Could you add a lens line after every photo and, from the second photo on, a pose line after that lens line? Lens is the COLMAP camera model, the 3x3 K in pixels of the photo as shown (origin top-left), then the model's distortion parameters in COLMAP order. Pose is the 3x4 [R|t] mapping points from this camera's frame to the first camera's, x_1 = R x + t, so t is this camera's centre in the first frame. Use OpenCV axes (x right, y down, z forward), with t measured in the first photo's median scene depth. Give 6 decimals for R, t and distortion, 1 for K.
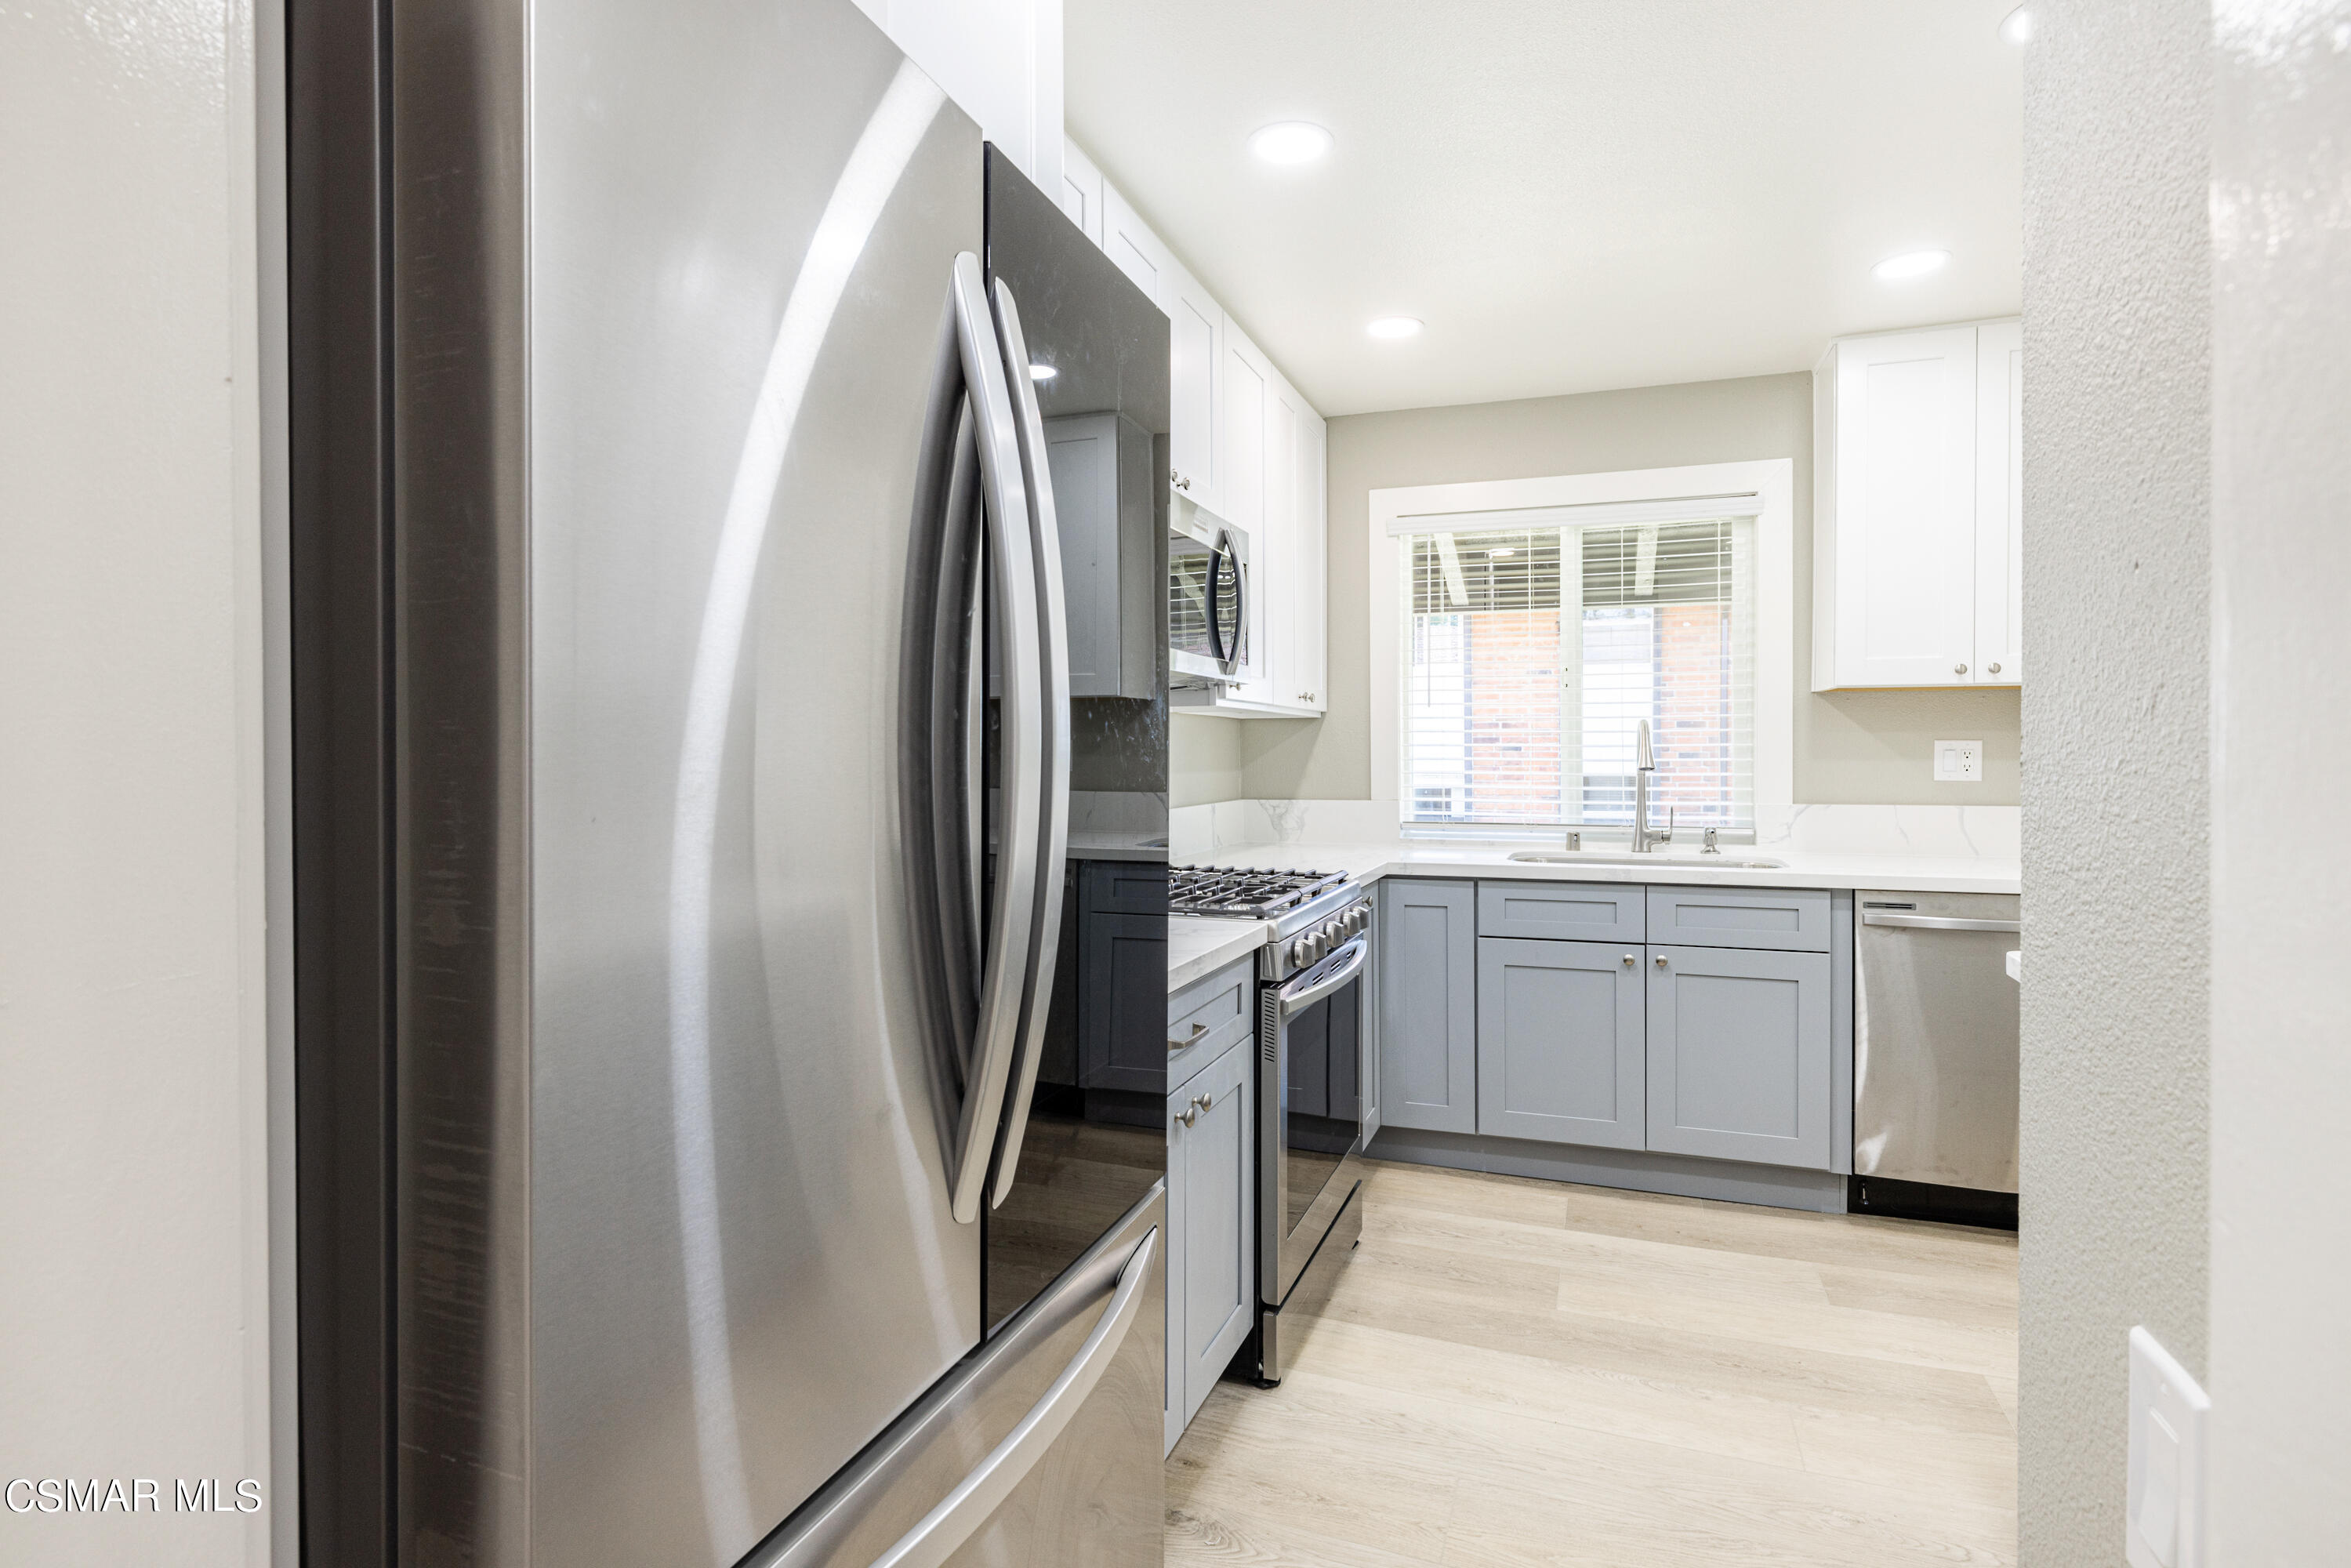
lens RADIAL K [[1224.7, 0, 1168.7], [0, 1224.7, 766.8], [0, 0, 1]] dist [-0.000766, 0.001060]
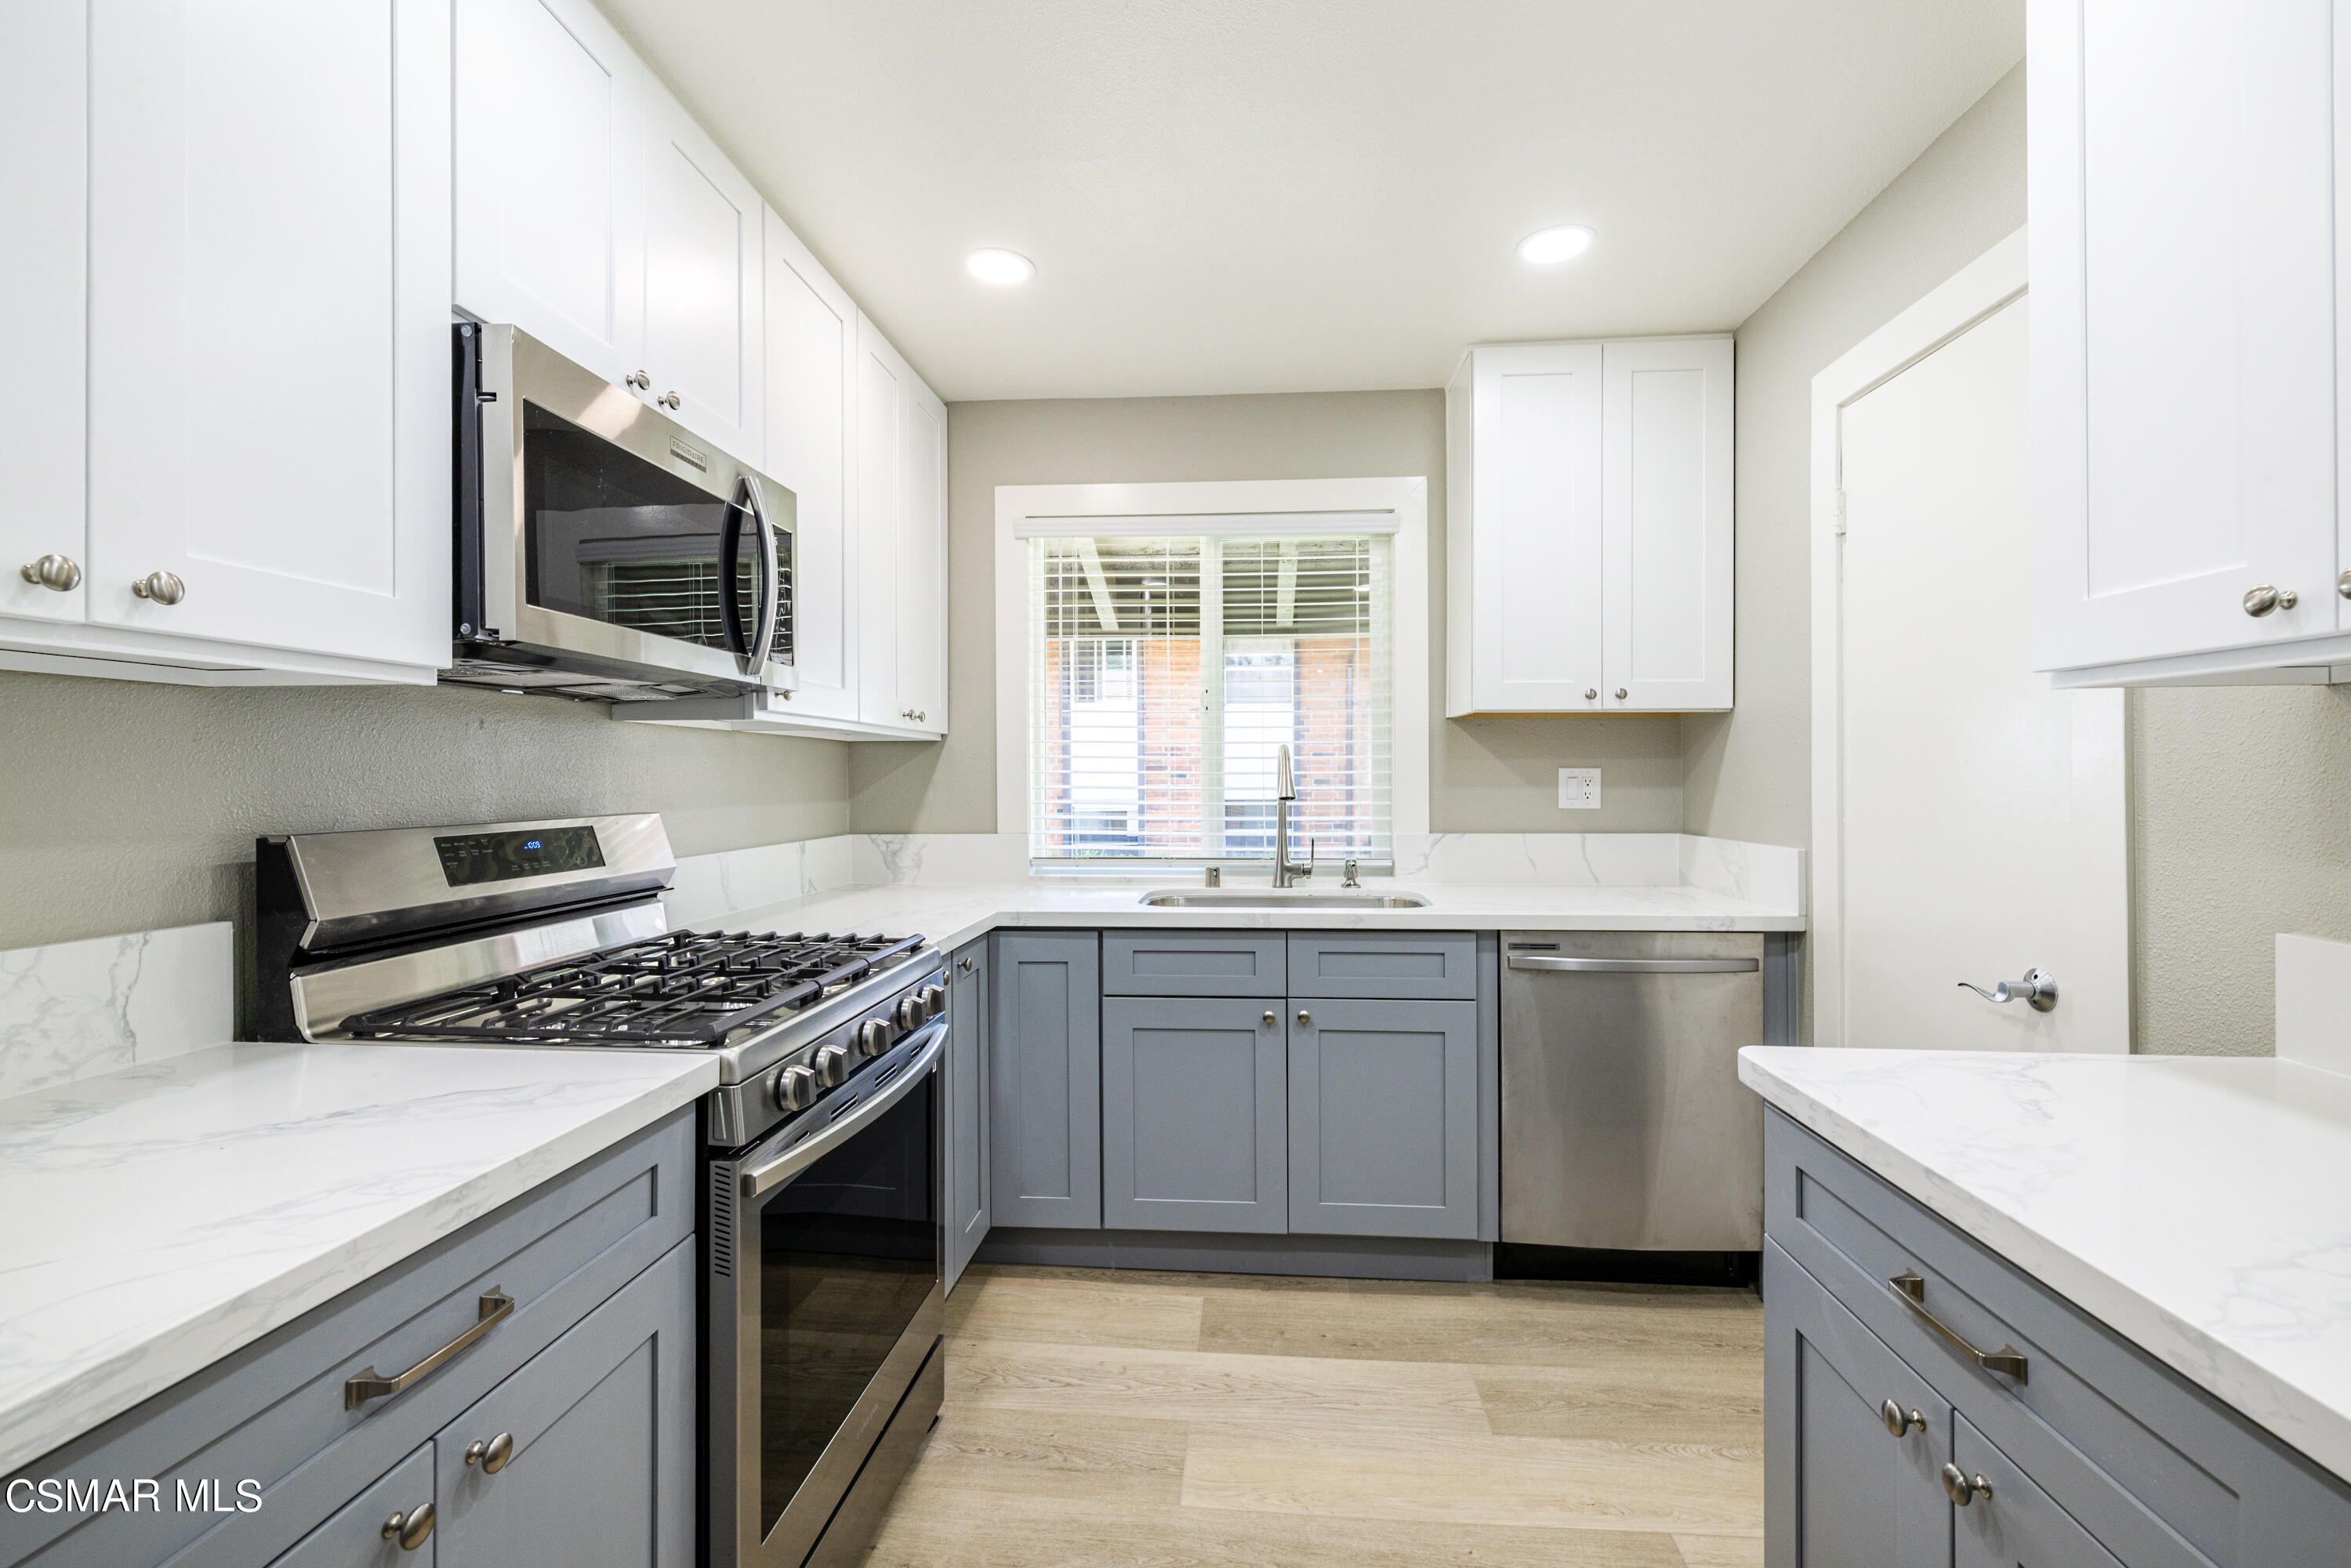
lens RADIAL K [[1075.8, 0, 1178.3], [0, 1075.8, 779.7], [0, 0, 1]] dist [0.000509, 0.000185]
pose [[0.963735, -0.000546, 0.266860, 0.110711], [0.003523, 0.999937, -0.010677, -0.004454], [-0.266838, 0.011230, 0.963676, 0.280414]]
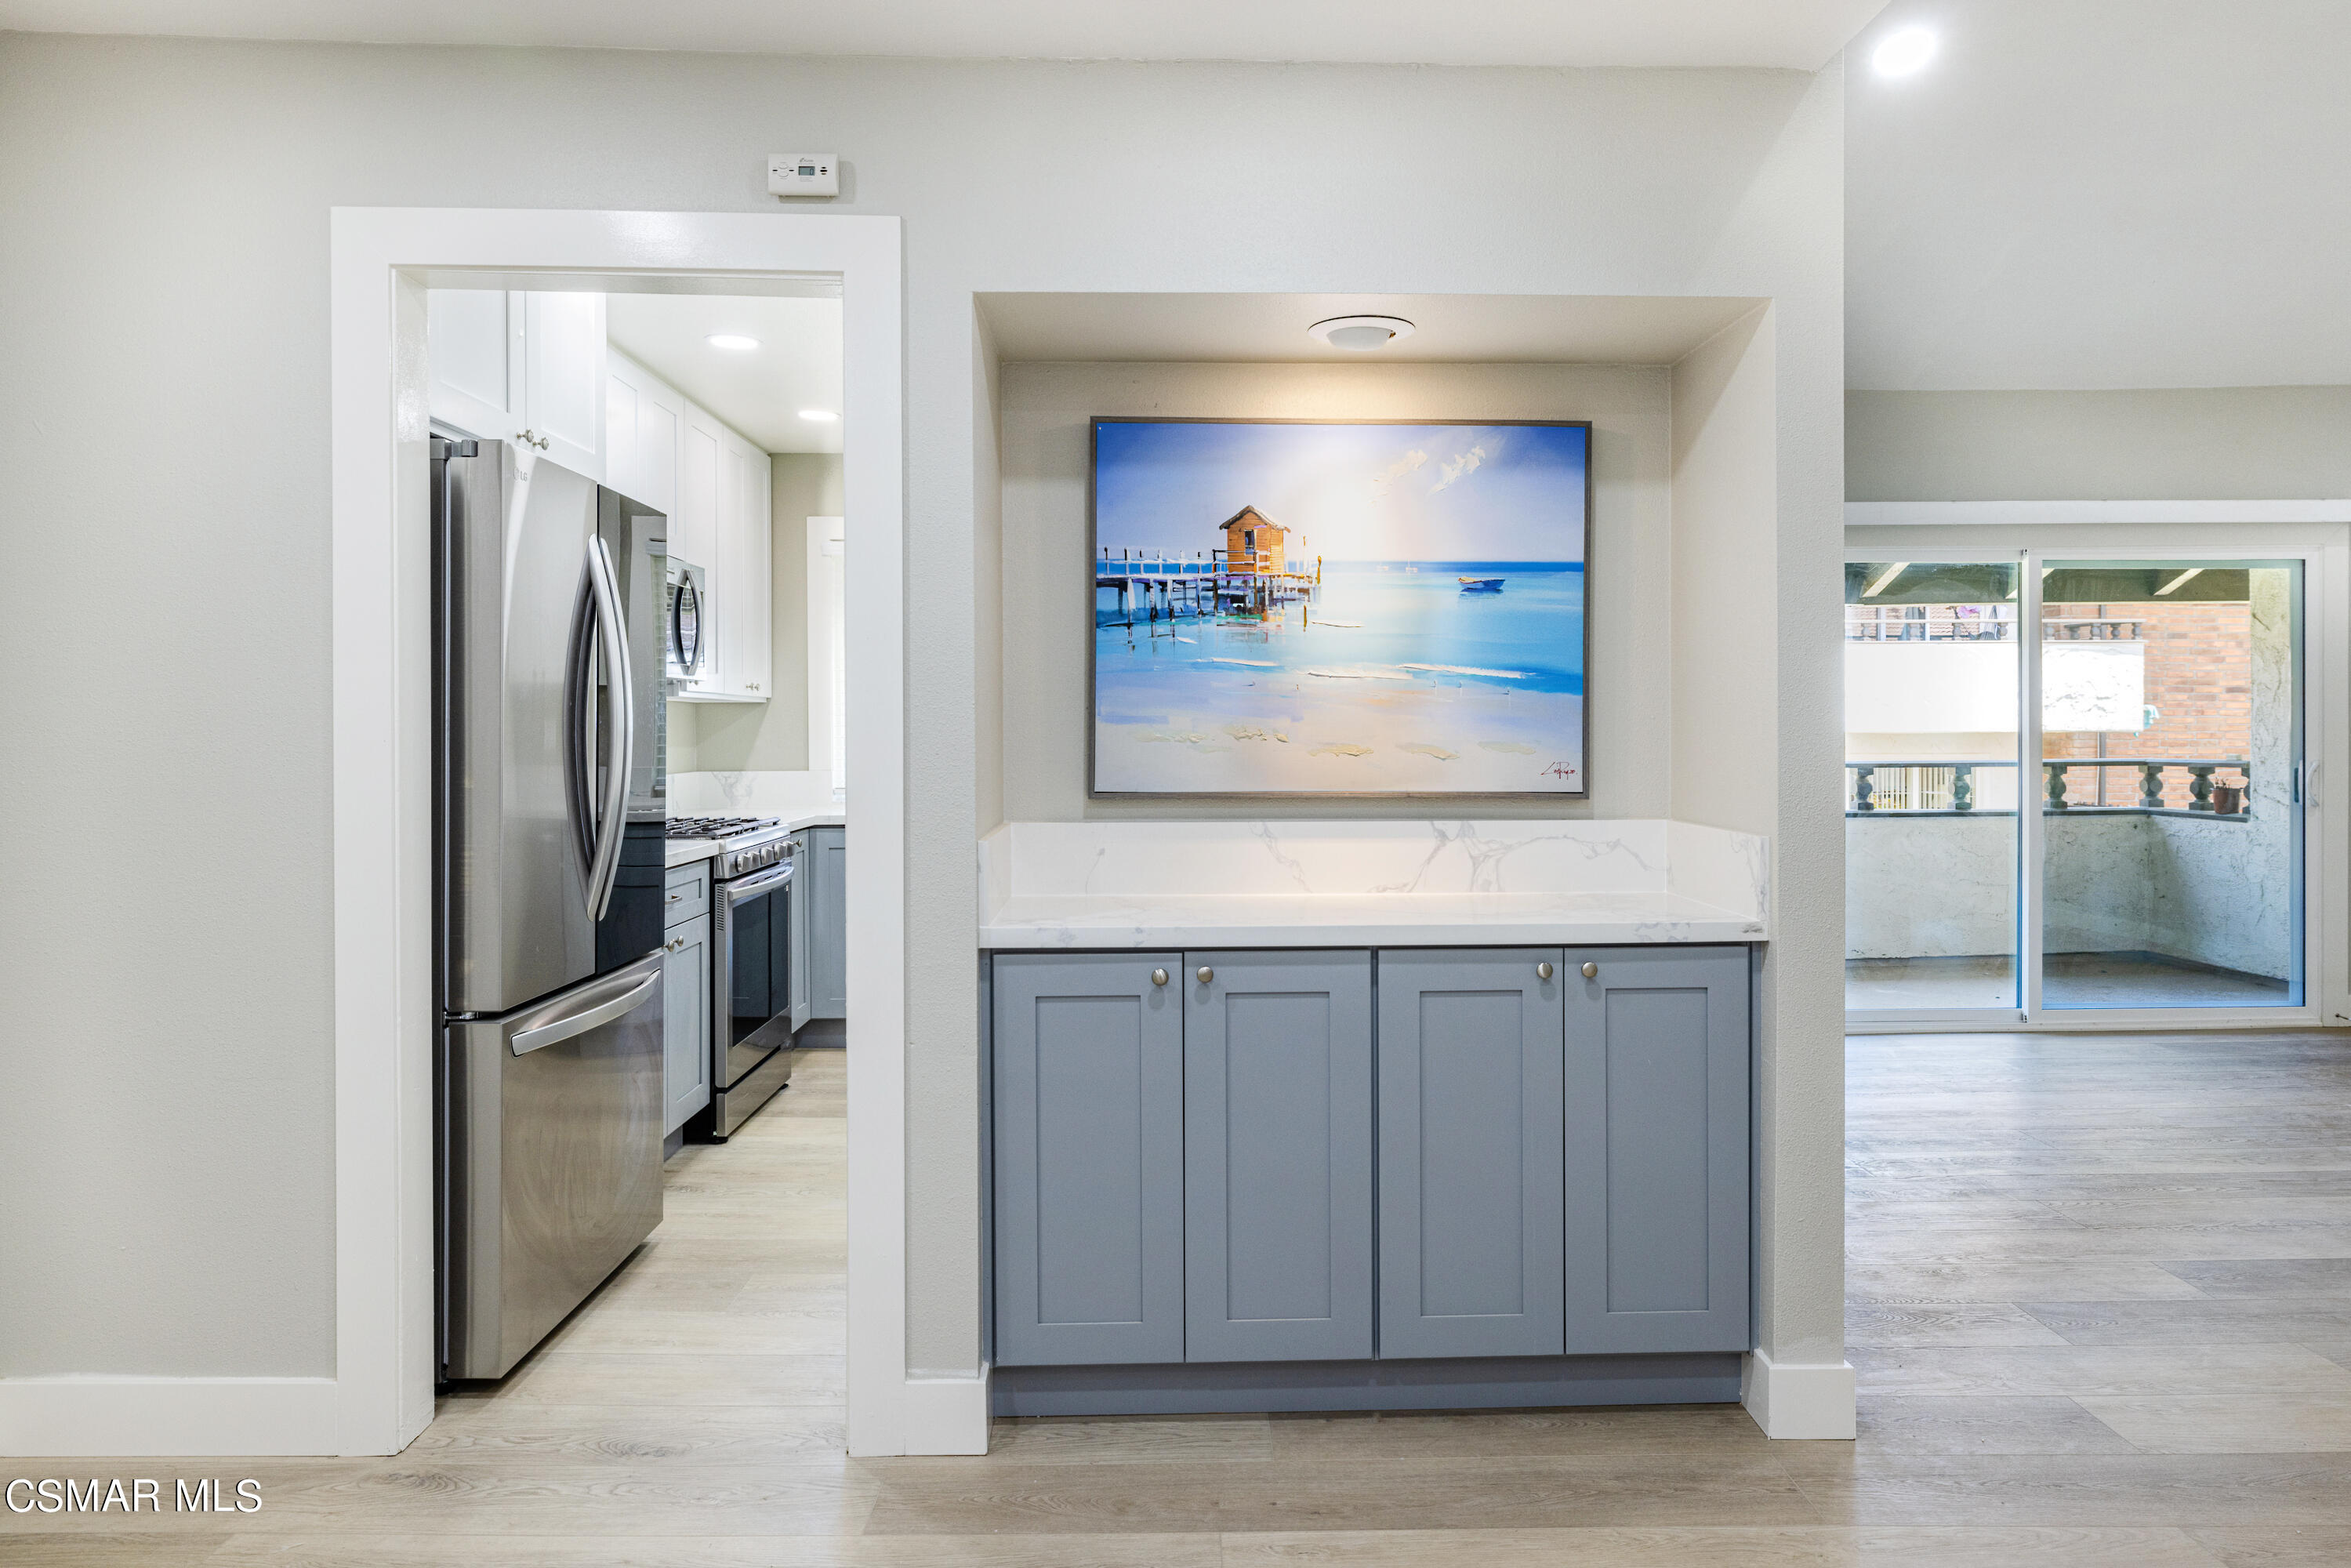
lens RADIAL K [[1470.1, 0, 1172.5], [0, 1470.1, 724.8], [0, 0, 1]] dist [-0.000450, 0.000034]
pose [[0.929675, -0.000111, 0.368381, -0.049347], [0.005911, 0.999876, -0.014616, 0.006994], [-0.368333, 0.015766, 0.929560, -0.656940]]
